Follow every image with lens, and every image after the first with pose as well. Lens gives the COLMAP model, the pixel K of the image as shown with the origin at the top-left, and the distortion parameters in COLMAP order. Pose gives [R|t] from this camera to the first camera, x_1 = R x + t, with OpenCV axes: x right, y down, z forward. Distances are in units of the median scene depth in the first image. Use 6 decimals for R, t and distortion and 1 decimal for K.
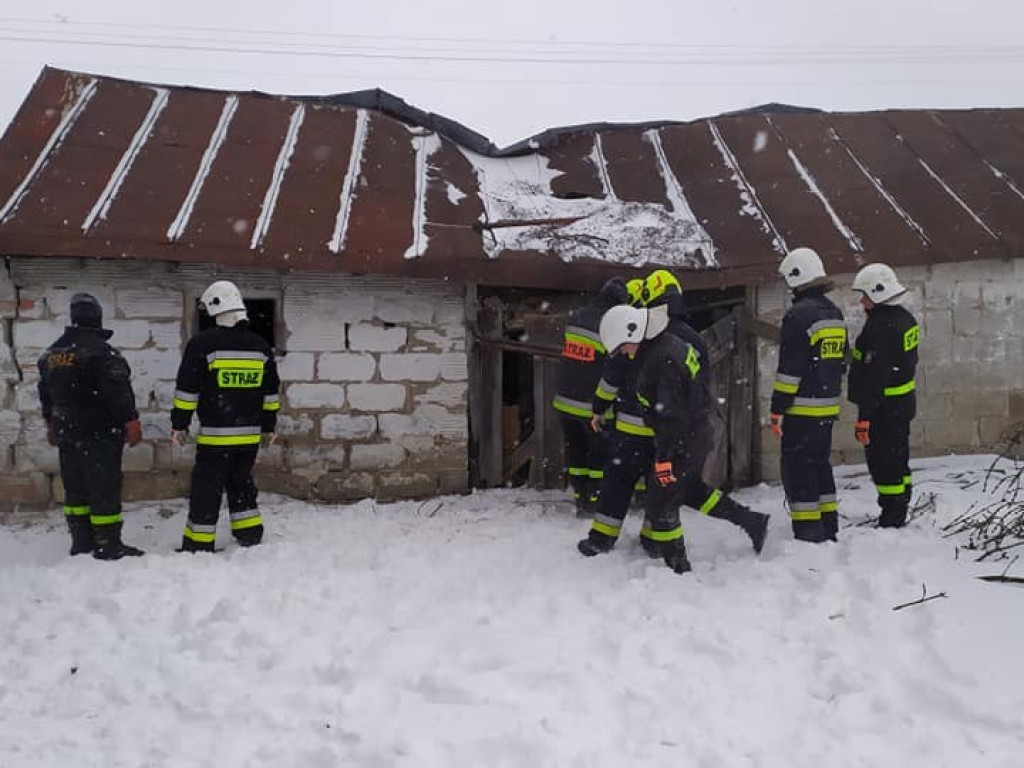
lens RADIAL K [[1023.3, 0, 512.0], [0, 1023.3, 384.0], [0, 0, 1]] dist [0.066715, -0.026825]
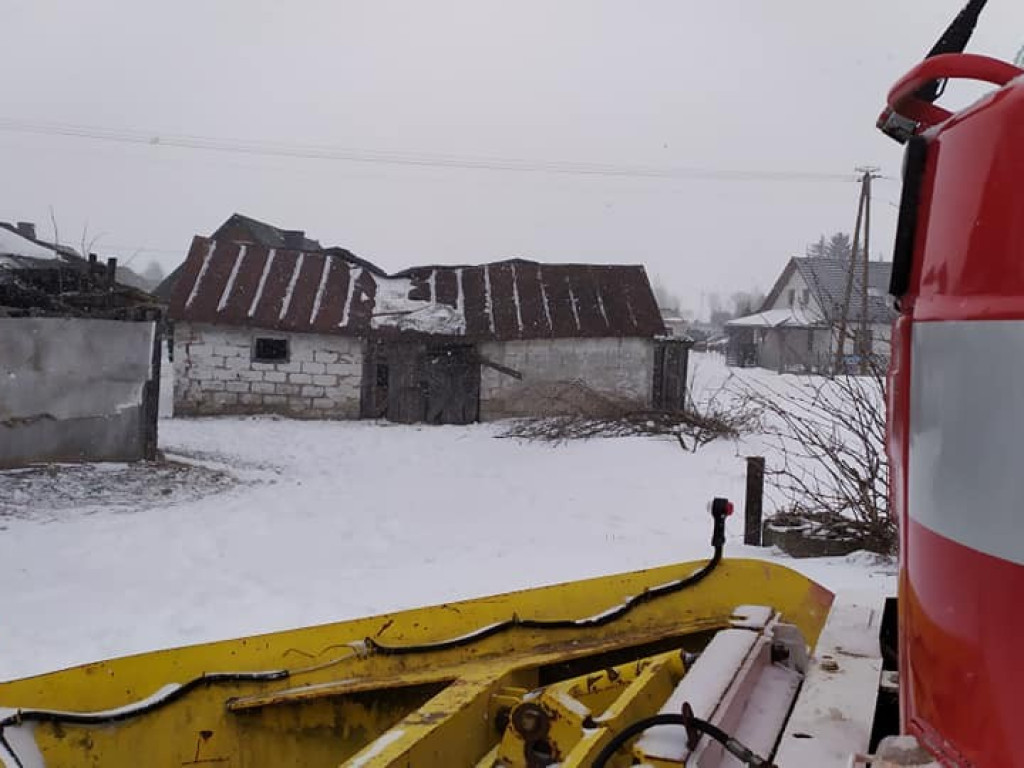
lens RADIAL K [[1023.3, 0, 512.0], [0, 1023.3, 384.0], [0, 0, 1]] dist [0.066715, -0.026825]
pose [[0.998797, 0.049022, -0.000841, 0.325783], [-0.049028, 0.998749, -0.009846, 0.023610], [0.000357, 0.009875, 0.999951, -1.502696]]
